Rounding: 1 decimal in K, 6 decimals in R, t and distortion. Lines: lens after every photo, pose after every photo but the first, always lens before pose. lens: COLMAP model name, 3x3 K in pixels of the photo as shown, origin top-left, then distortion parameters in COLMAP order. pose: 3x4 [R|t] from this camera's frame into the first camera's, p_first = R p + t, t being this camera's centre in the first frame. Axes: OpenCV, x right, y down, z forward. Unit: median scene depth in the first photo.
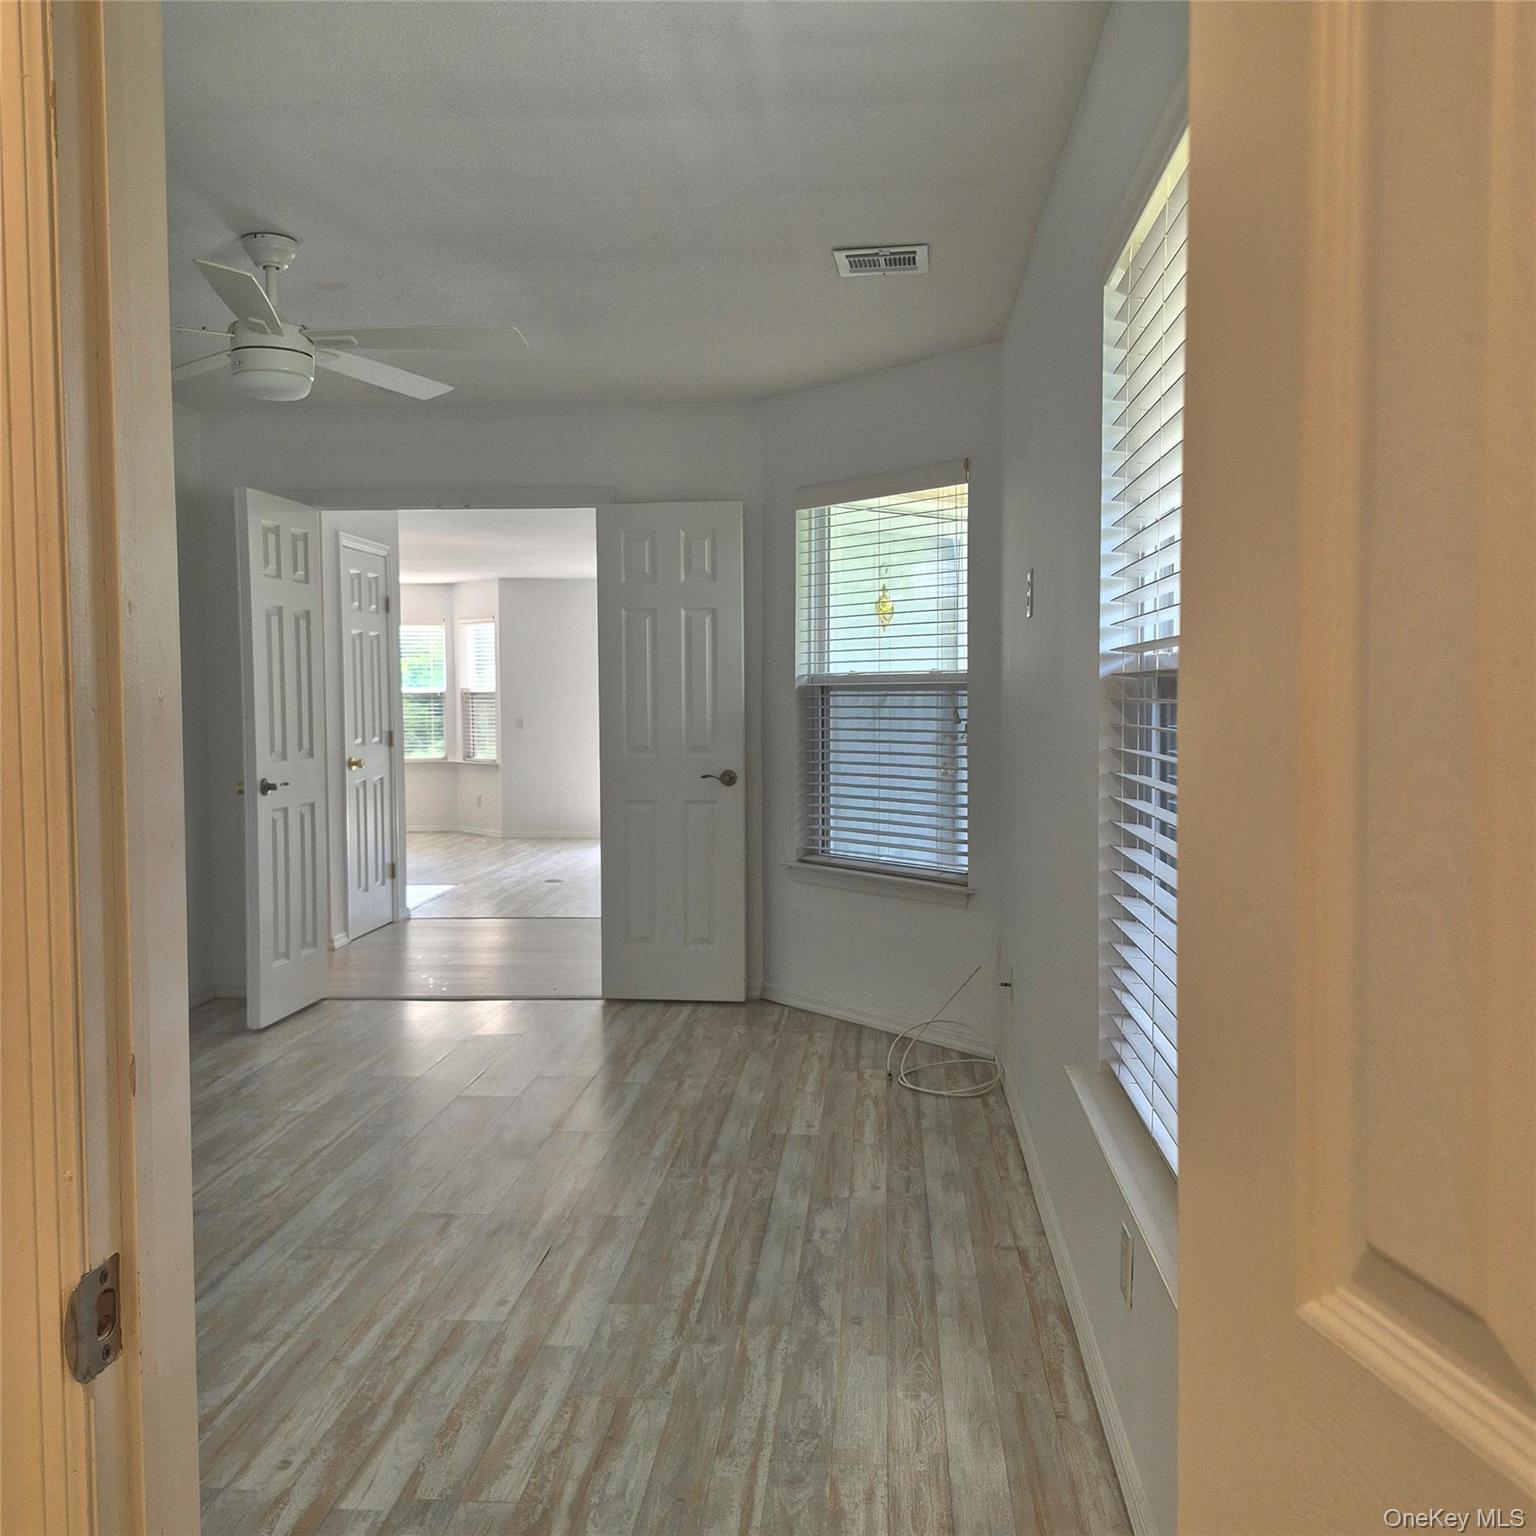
lens RADIAL K [[1399.3, 0, 768.0], [0, 1399.3, 768.0], [0, 0, 1]] dist [0.096771, -0.141461]
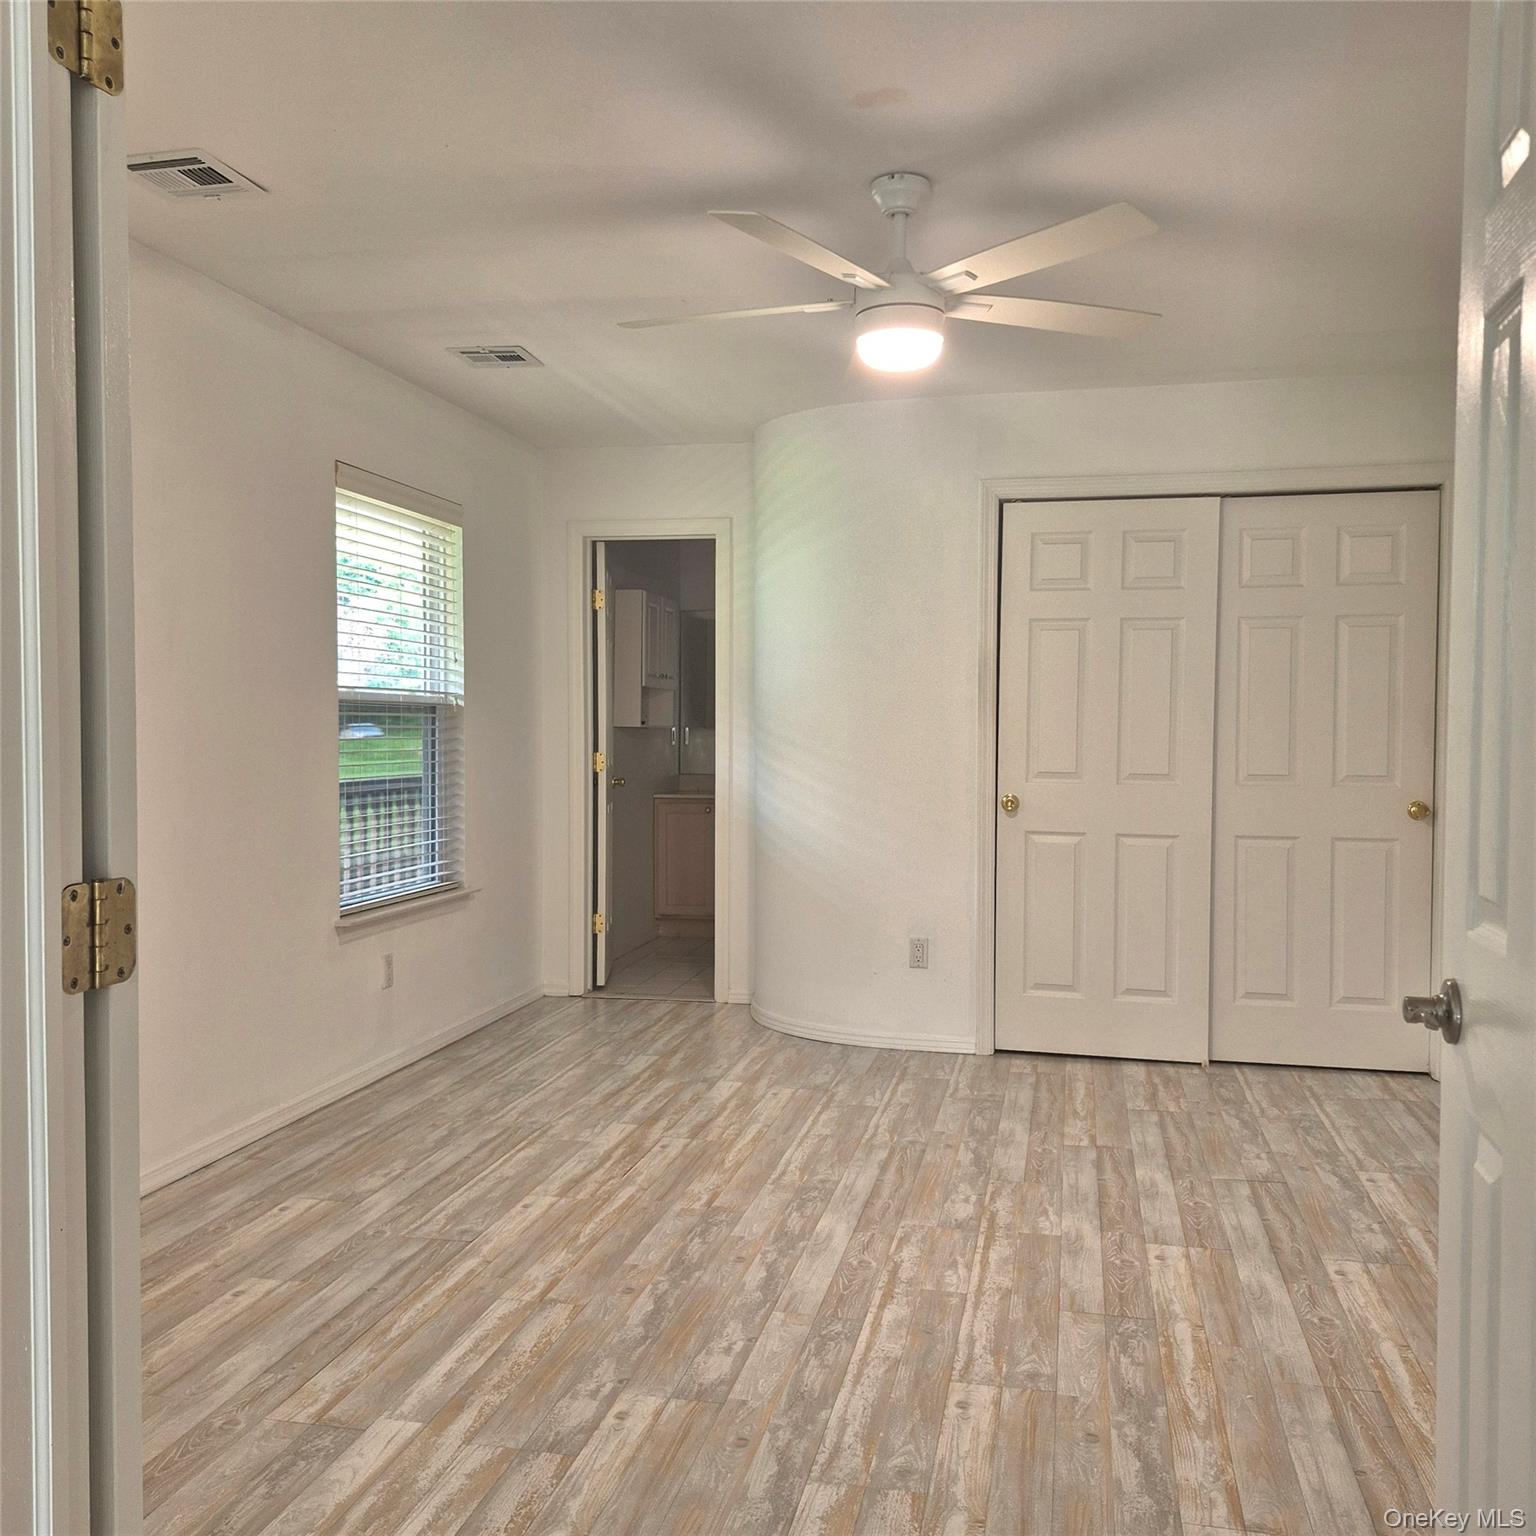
lens RADIAL K [[1399.3, 0, 768.0], [0, 1399.3, 768.0], [0, 0, 1]] dist [0.096771, -0.141461]
pose [[-0.990980, -0.004376, 0.133937, -0.439549], [0.006752, 0.996567, 0.082514, -0.097848], [-0.133839, 0.082674, -0.987549, 2.161515]]
